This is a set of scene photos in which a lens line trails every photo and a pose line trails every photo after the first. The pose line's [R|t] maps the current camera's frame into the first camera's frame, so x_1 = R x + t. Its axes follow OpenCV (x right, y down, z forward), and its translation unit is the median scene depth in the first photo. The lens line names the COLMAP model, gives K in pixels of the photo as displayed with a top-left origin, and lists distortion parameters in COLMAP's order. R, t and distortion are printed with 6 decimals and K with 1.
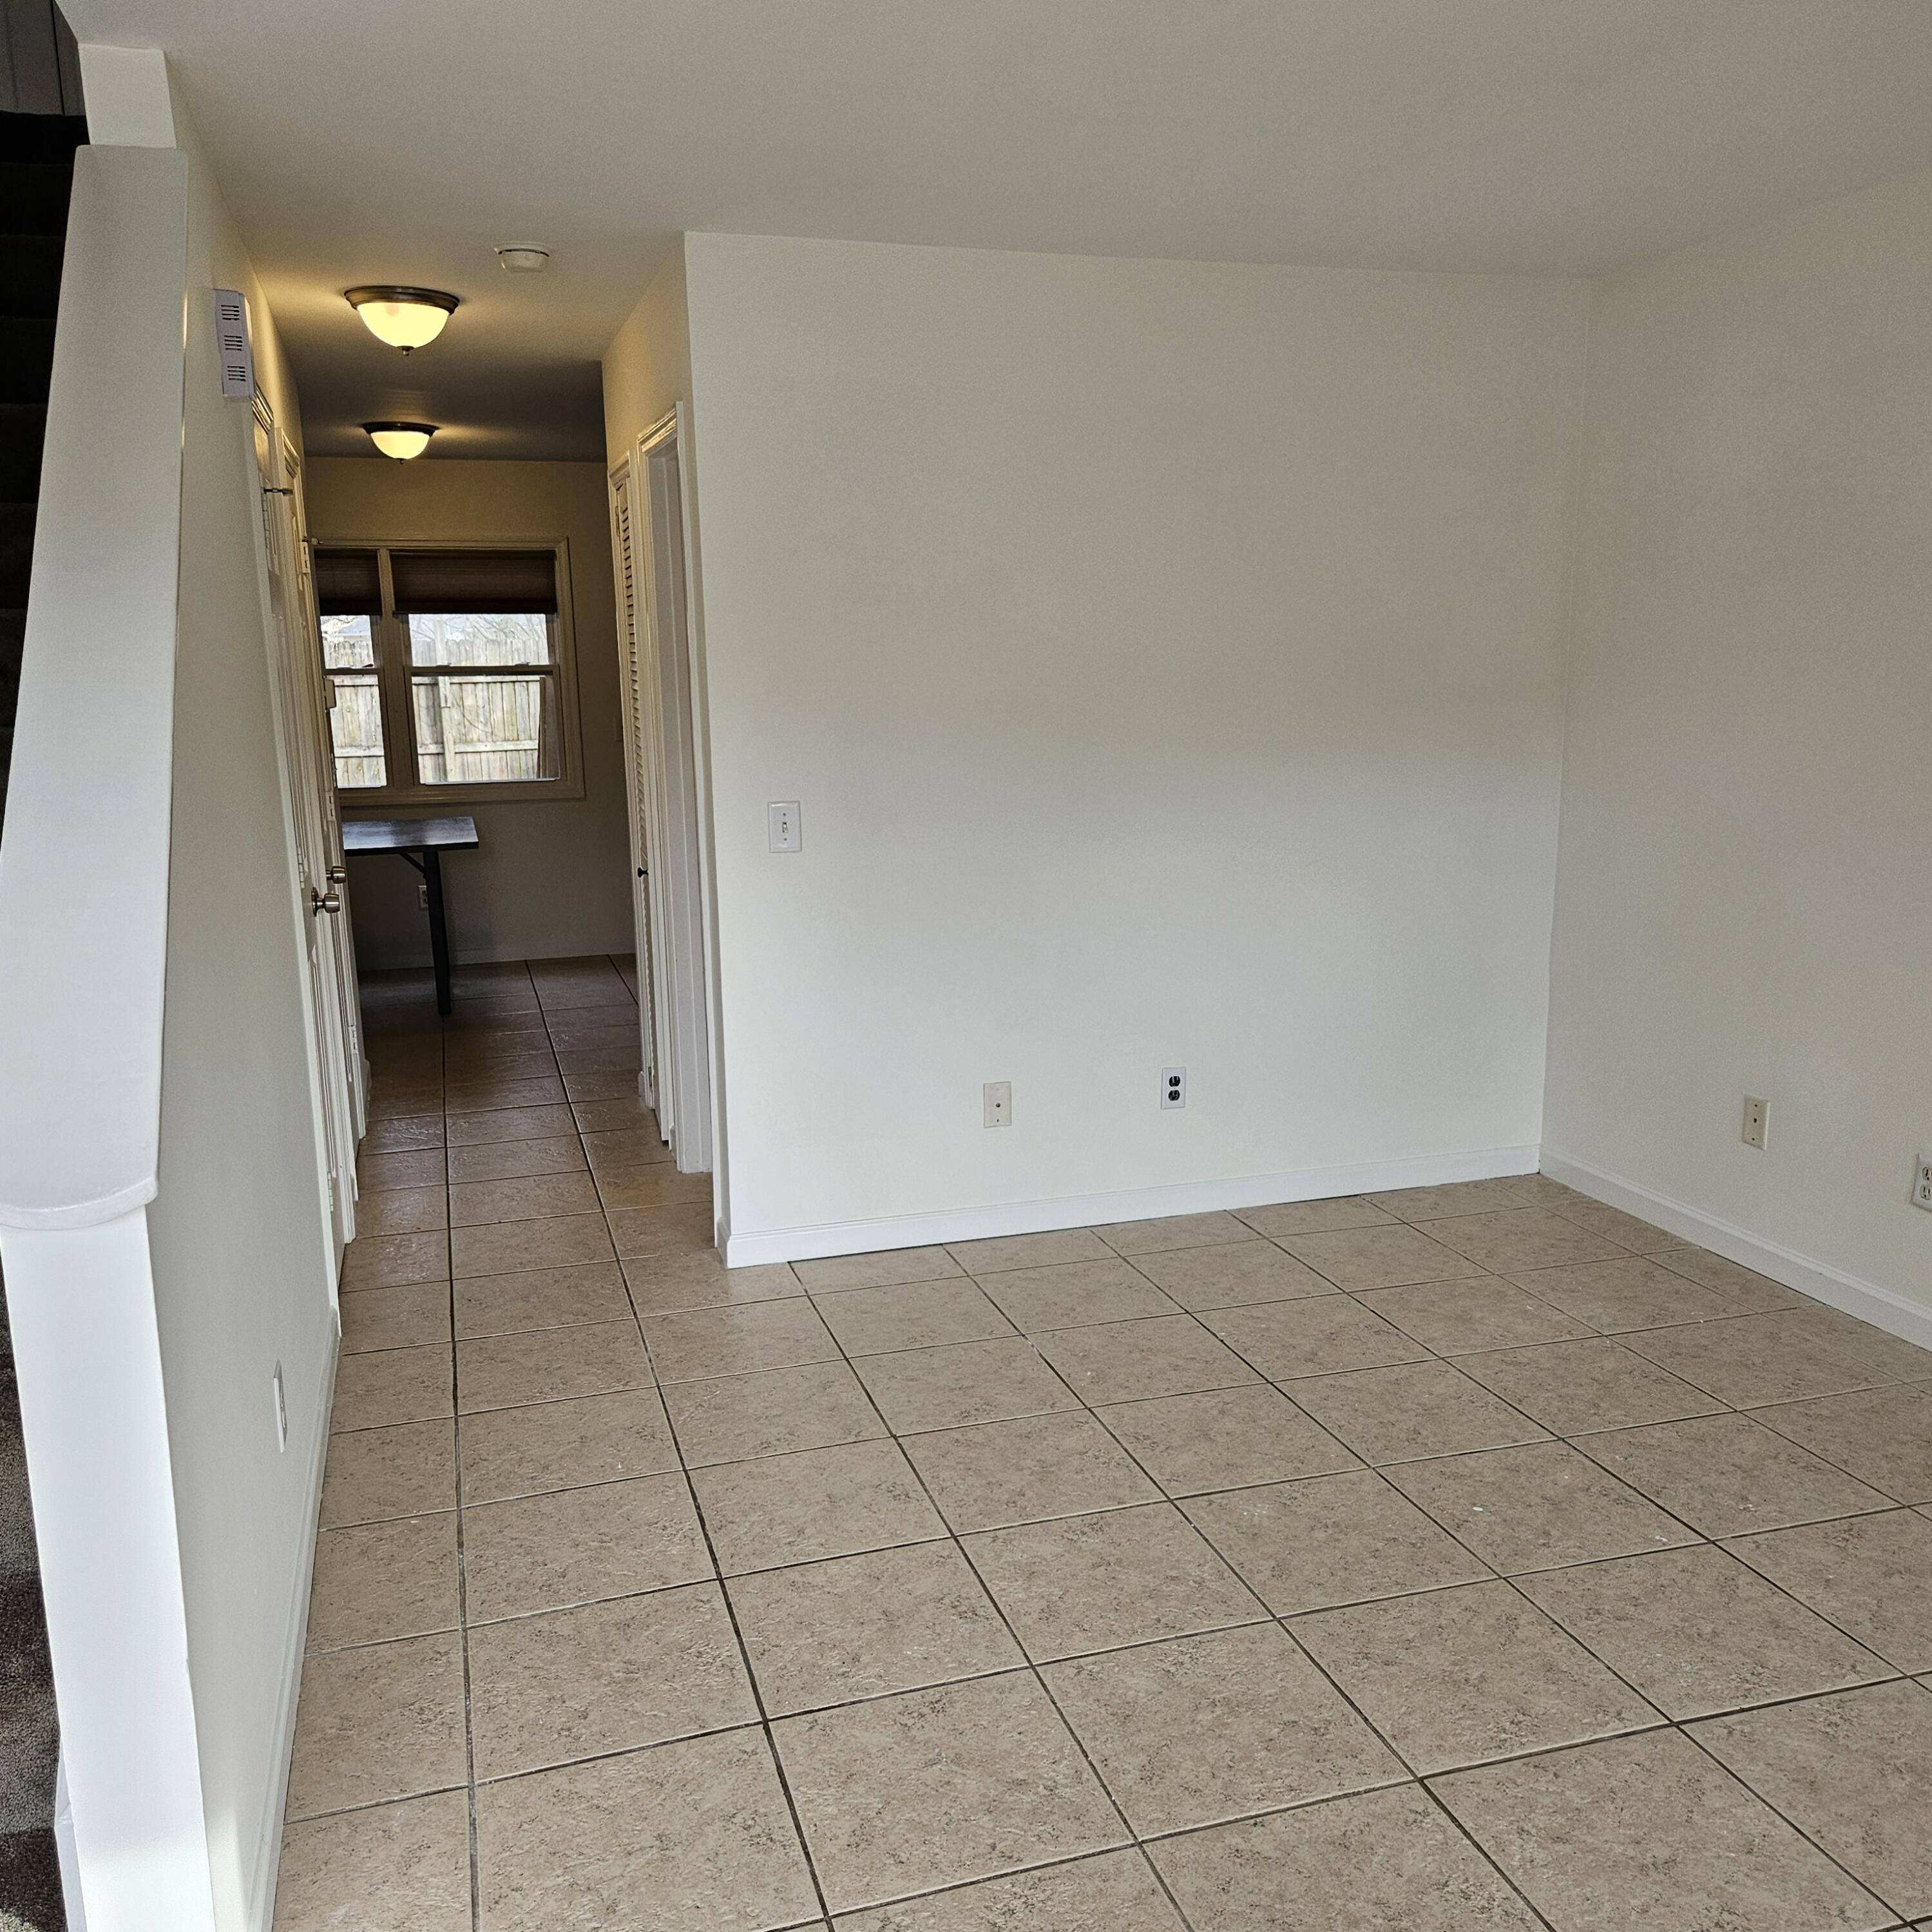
lens RADIAL K [[1698.2, 0, 954.0], [0, 1698.2, 996.2], [0, 0, 1]] dist [0.069559, -0.057829]
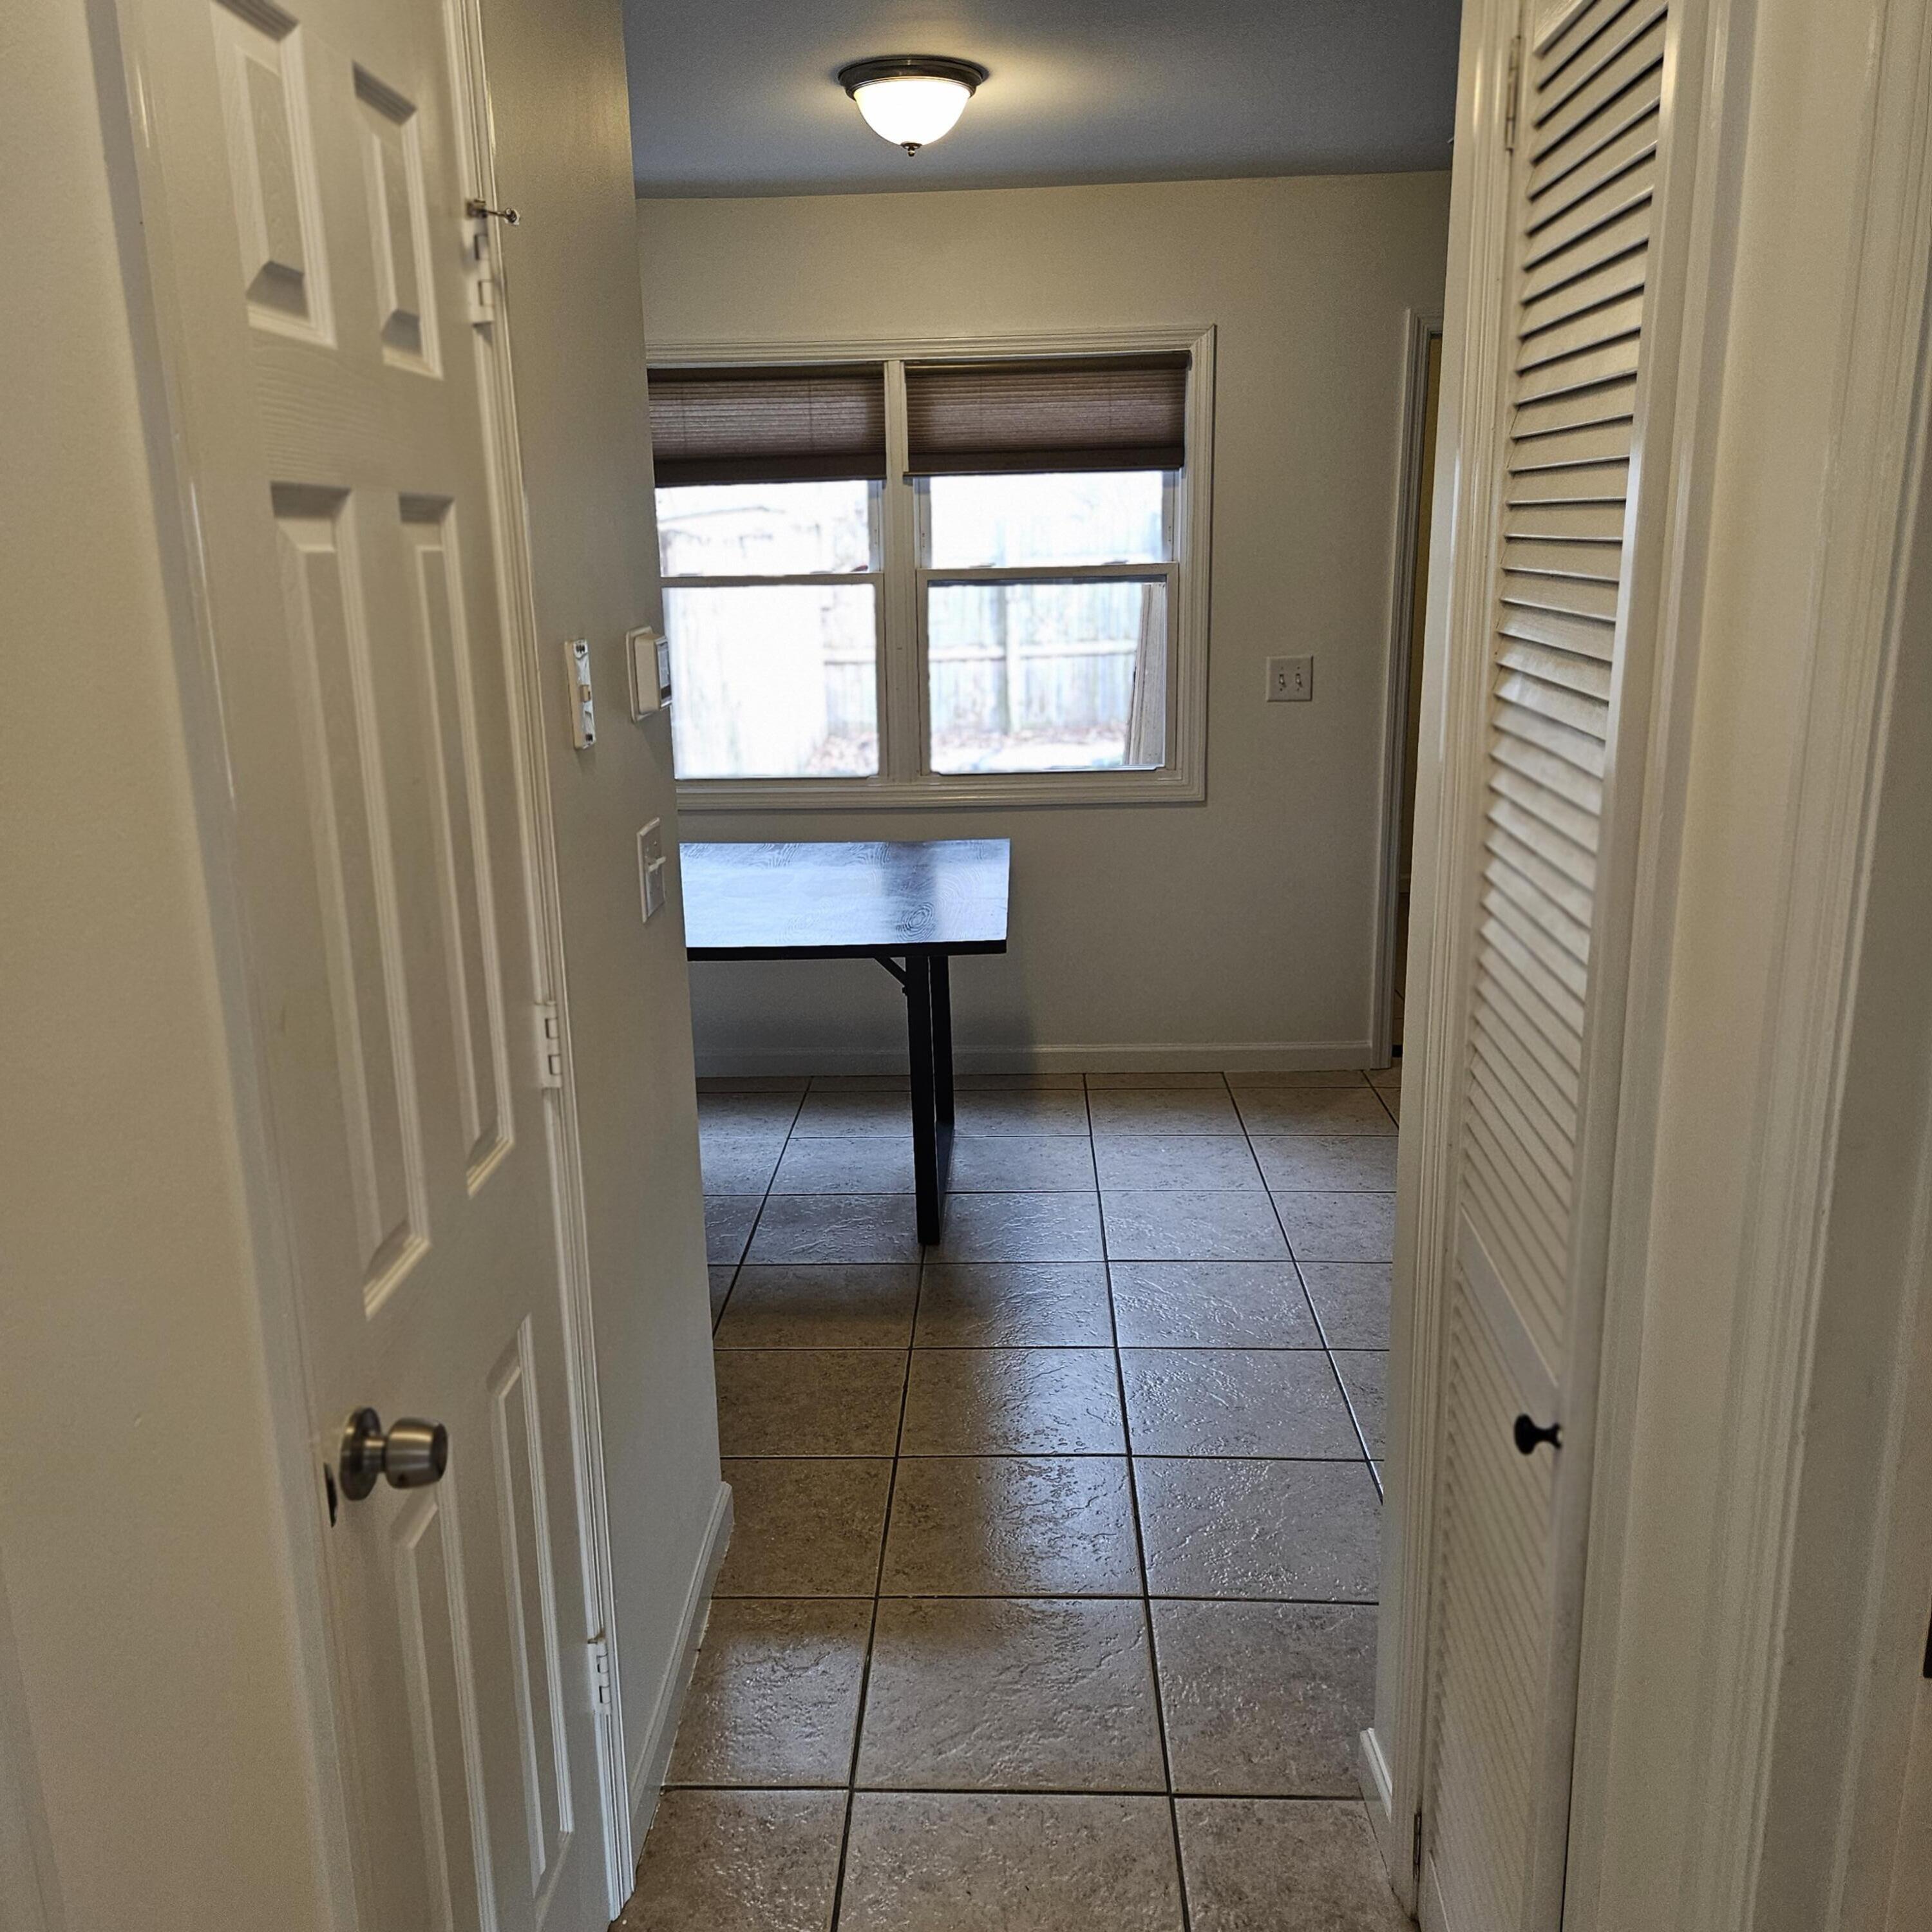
lens RADIAL K [[1698.2, 0, 954.0], [0, 1698.2, 996.2], [0, 0, 1]] dist [0.069559, -0.057829]
pose [[0.946865, 0.081898, -0.311029, -0.255987], [-0.059516, 0.994952, 0.080798, -0.208312], [0.316076, -0.057993, 0.946960, 0.973976]]
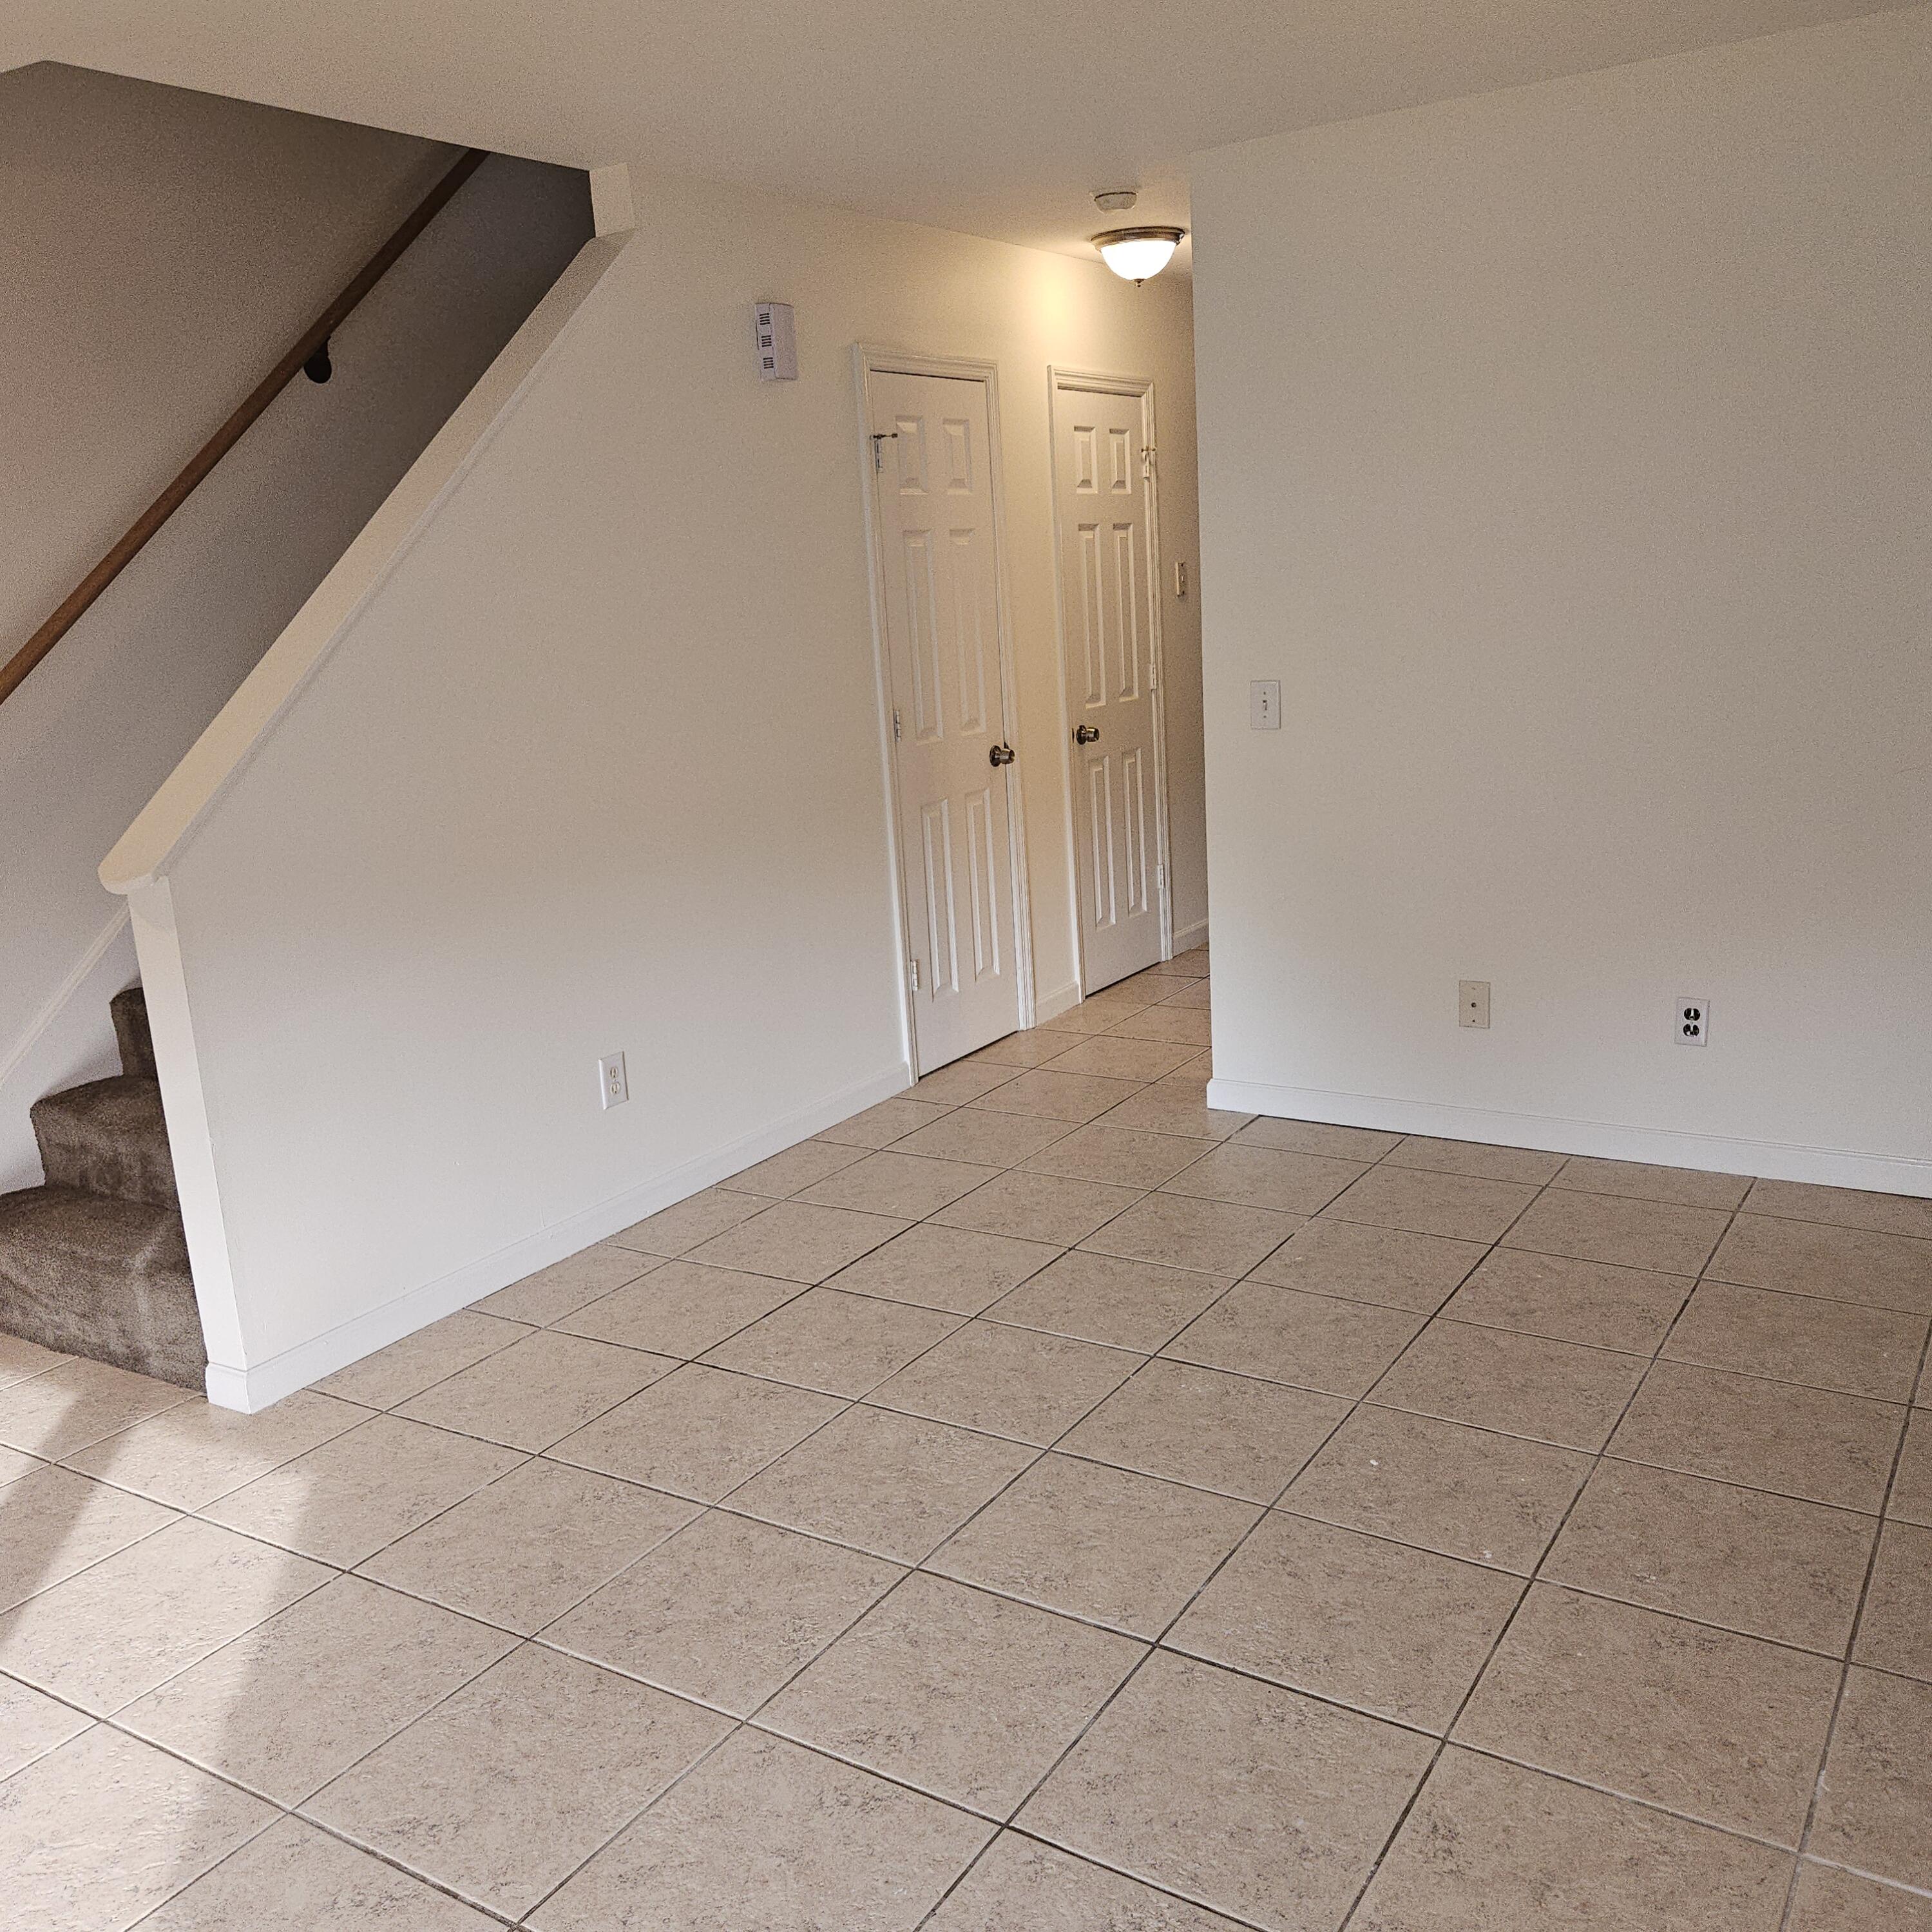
lens RADIAL K [[1740.4, 0, 966.0], [0, 1740.4, 966.0], [0, 0, 1]] dist [0.071515, -0.071072]
pose [[0.646734, 0.145447, -0.748719, 0.658712], [-0.099988, 0.989345, 0.105824, -0.037485], [0.756133, 0.006423, 0.654386, 0.161611]]
